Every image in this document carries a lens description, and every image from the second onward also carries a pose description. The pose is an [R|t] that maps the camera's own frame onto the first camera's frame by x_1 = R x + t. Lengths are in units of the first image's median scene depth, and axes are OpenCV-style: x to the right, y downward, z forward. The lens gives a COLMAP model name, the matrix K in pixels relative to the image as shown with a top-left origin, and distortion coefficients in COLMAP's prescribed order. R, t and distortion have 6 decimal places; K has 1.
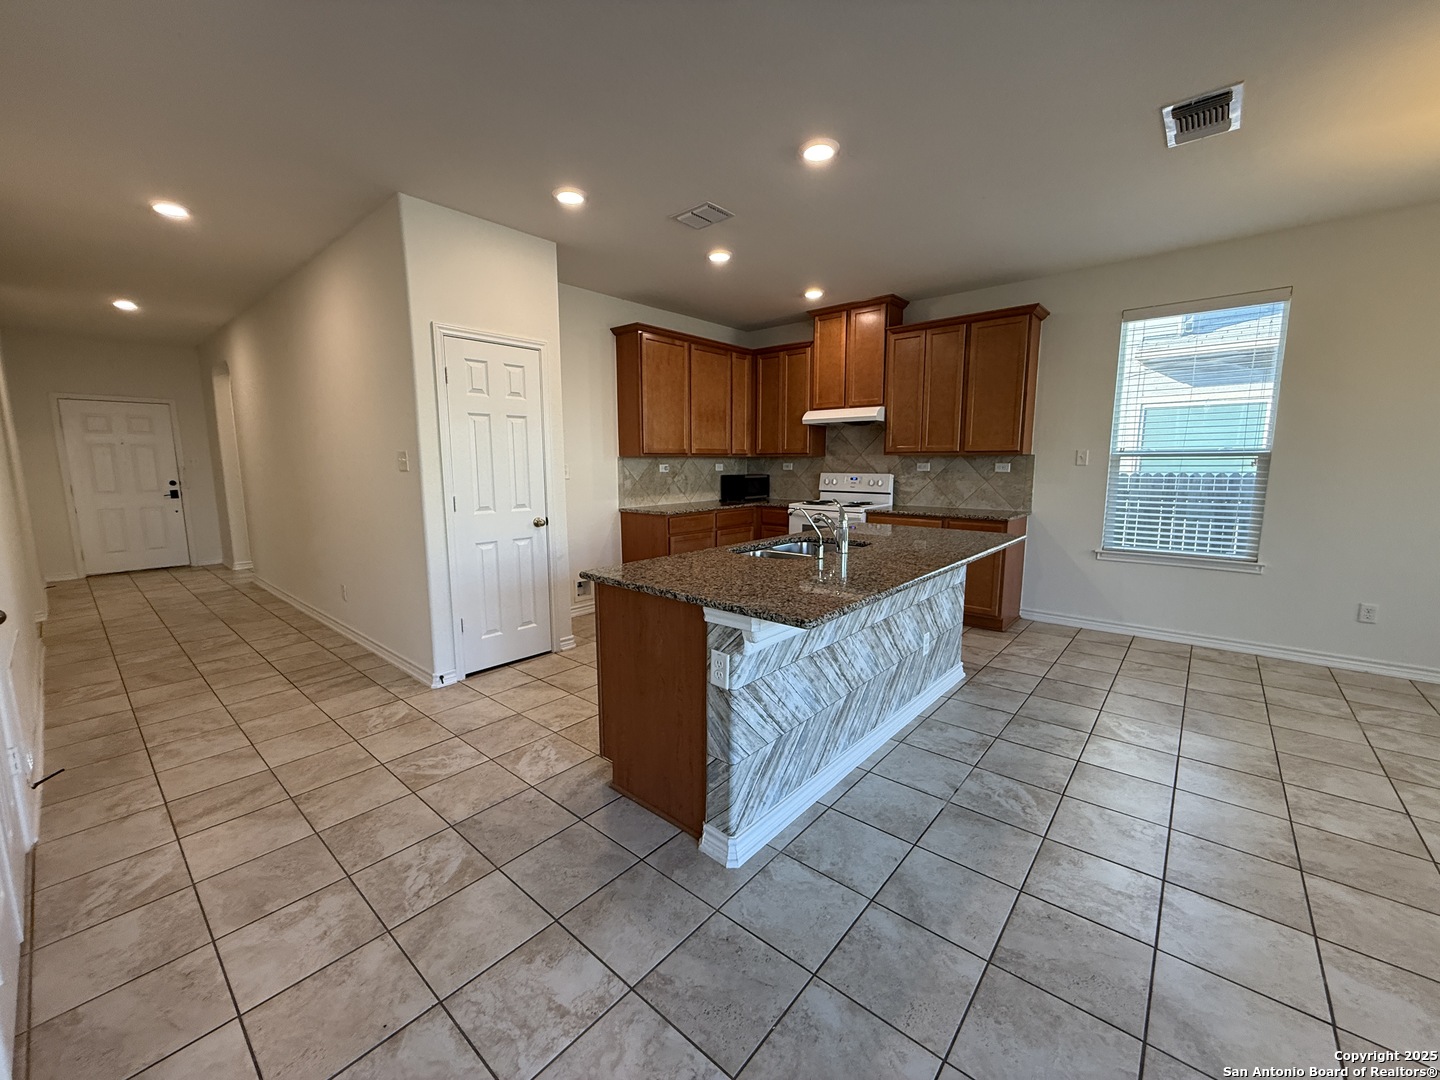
lens RADIAL K [[572.5, 0, 716.0], [0, 572.5, 539.6], [0, 0, 1]] dist [0.000804, -0.000187]
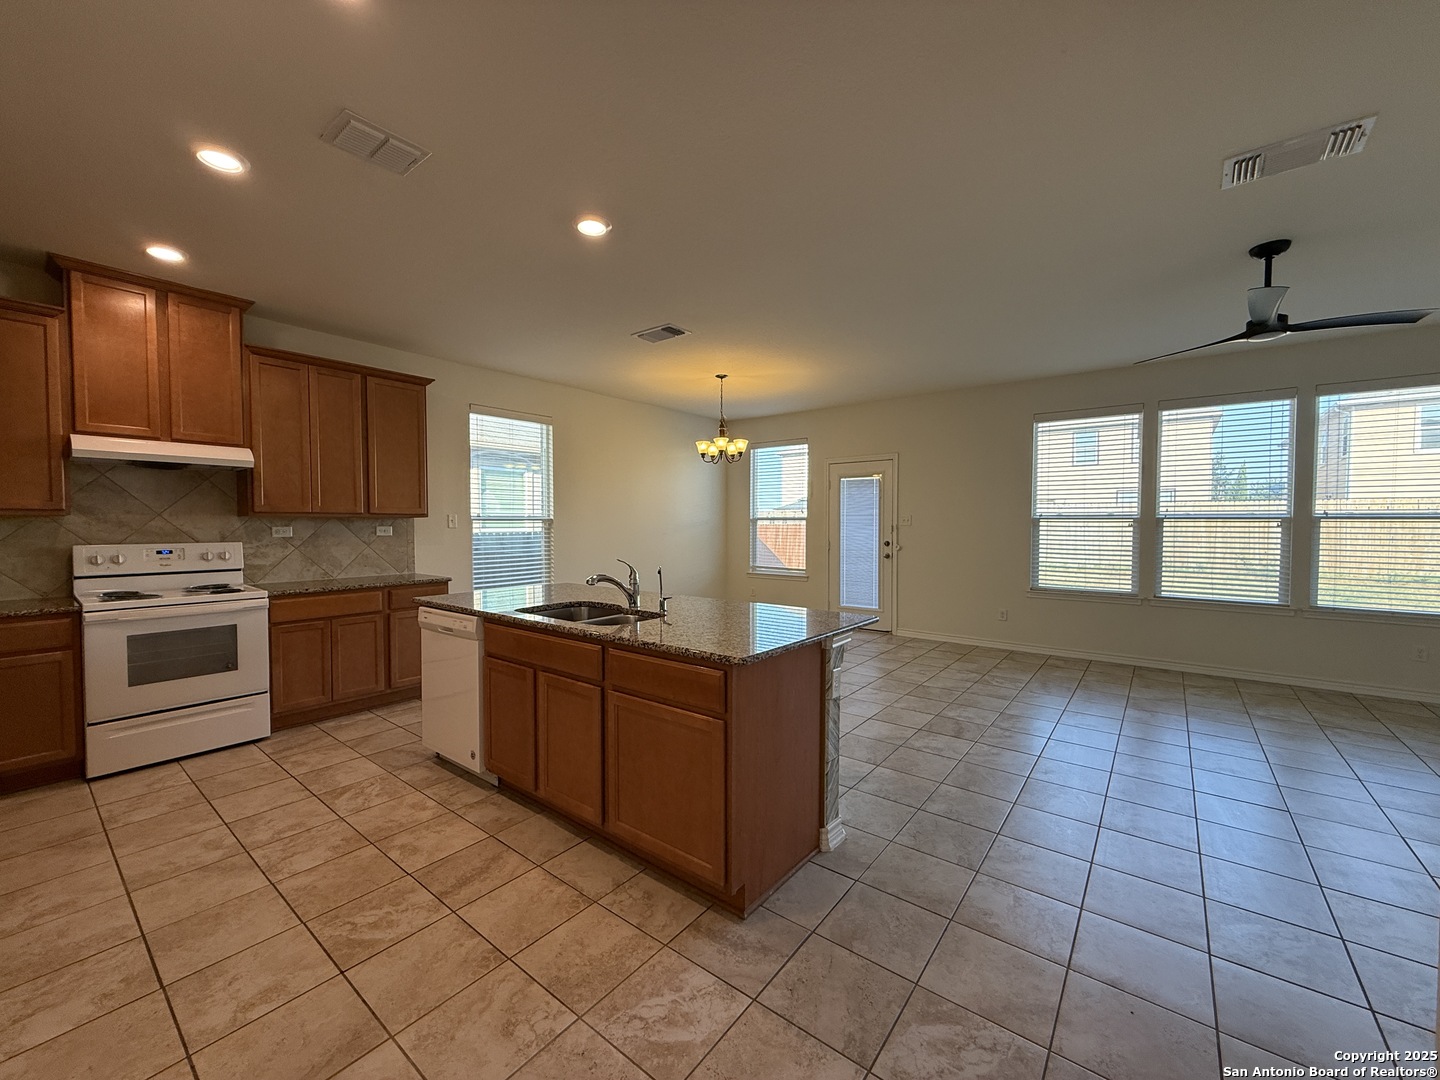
lens RADIAL K [[572.5, 0, 716.8], [0, 572.5, 540.9], [0, 0, 1]] dist [0.000804, -0.000187]
pose [[-0.044975, -0.028541, 0.998580, -0.604859], [0.139073, 0.989679, 0.034550, -0.081539], [-0.989260, 0.140429, -0.040542, 0.616759]]
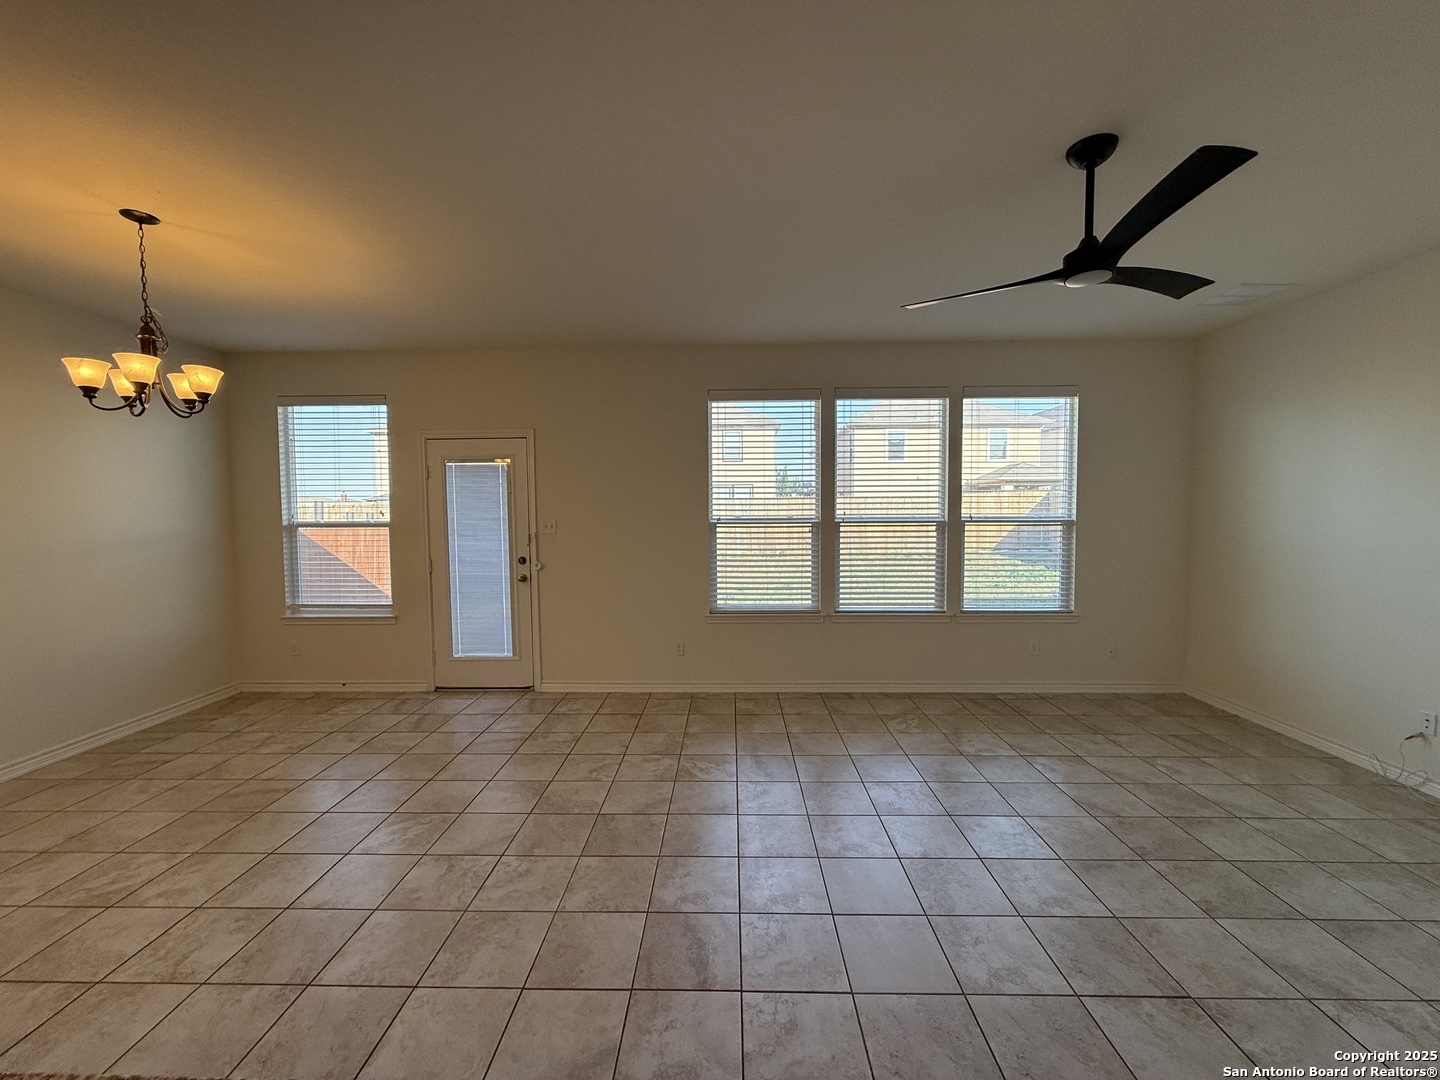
lens RADIAL K [[572.5, 0, 717.6], [0, 572.5, 541.4], [0, 0, 1]] dist [0.000804, -0.000187]
pose [[-0.634188, -0.032367, 0.772501, -0.061668], [0.118122, 0.983339, 0.138173, -0.097787], [-0.764102, 0.178877, -0.619799, 0.454721]]
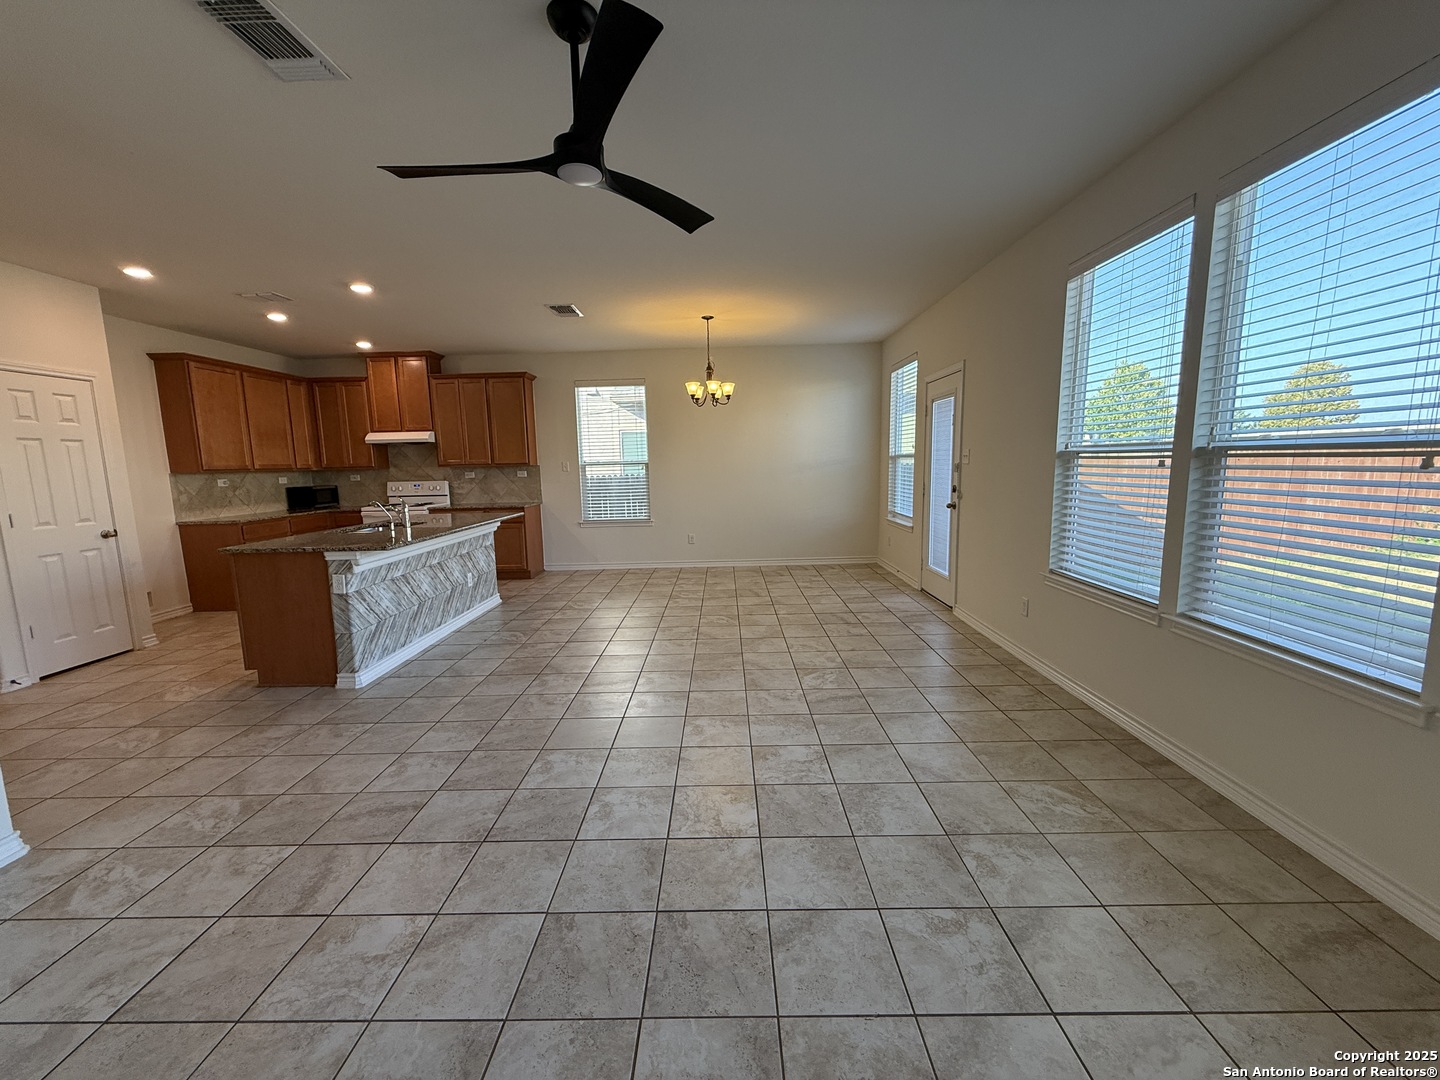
lens RADIAL K [[572.5, 0, 715.7], [0, 572.5, 540.9], [0, 0, 1]] dist [0.000804, -0.000187]
pose [[0.766065, -0.101284, 0.634733, -0.110298], [0.108657, 0.993701, 0.027426, 0.081338], [-0.633513, 0.047958, 0.772244, -0.615666]]
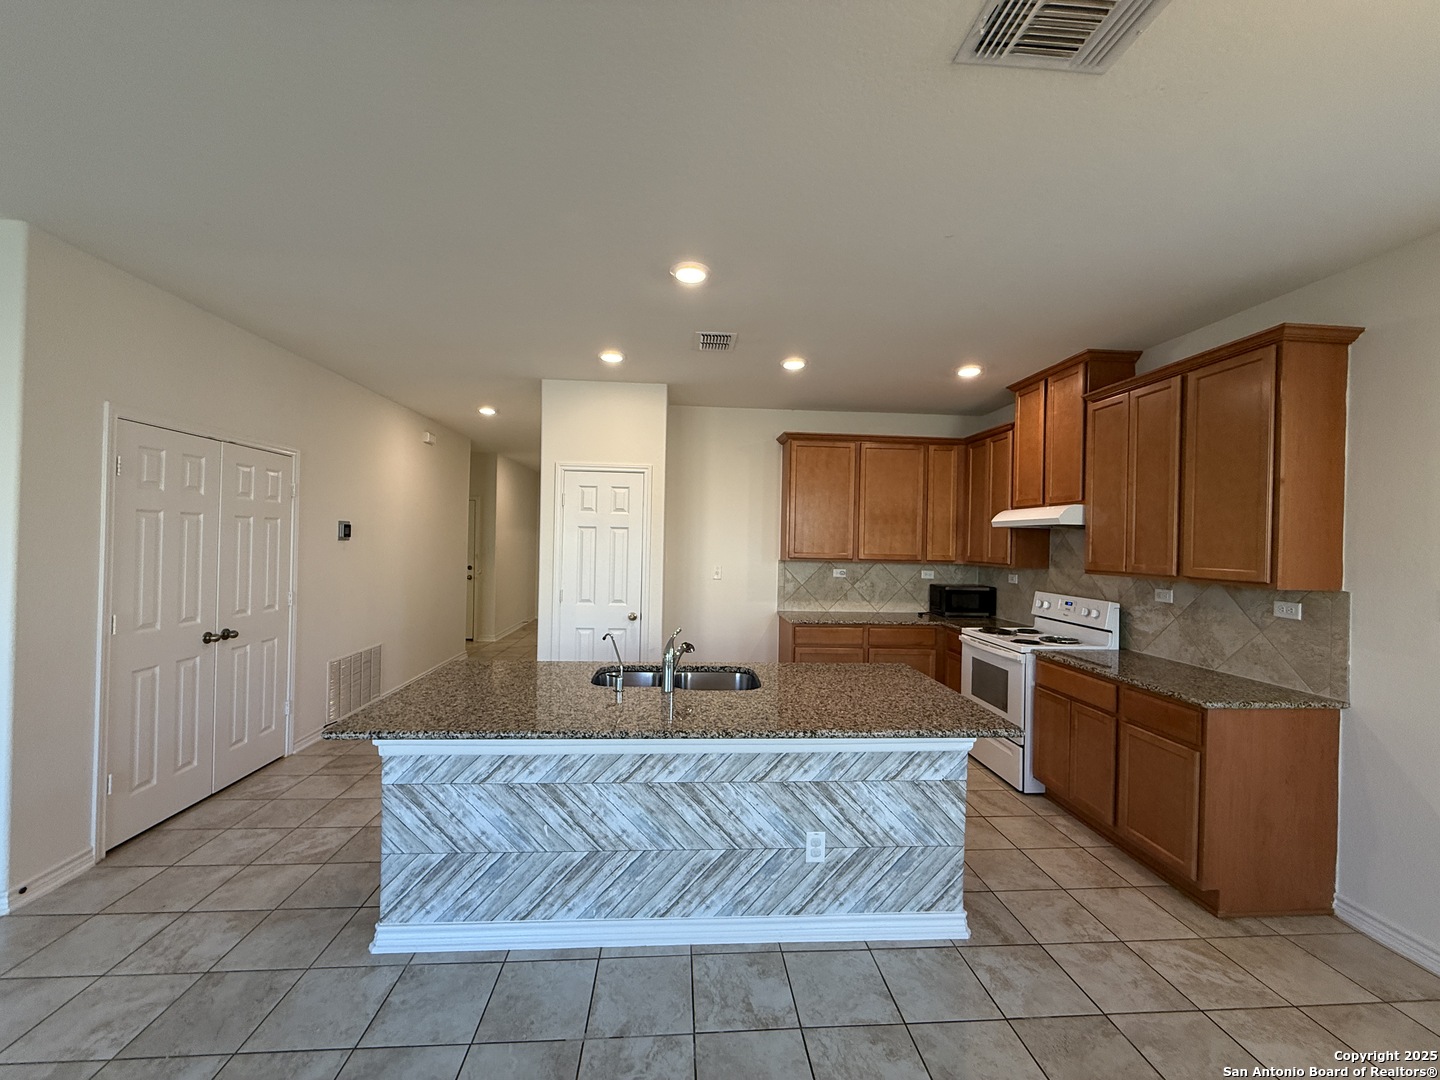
lens RADIAL K [[572.5, 0, 716.4], [0, 572.5, 539.6], [0, 0, 1]] dist [0.000804, -0.000187]
pose [[0.705684, 0.016347, -0.708338, 0.630312], [-0.120831, 0.987865, -0.097579, -0.091836], [0.698147, 0.154449, 0.699097, 0.282099]]
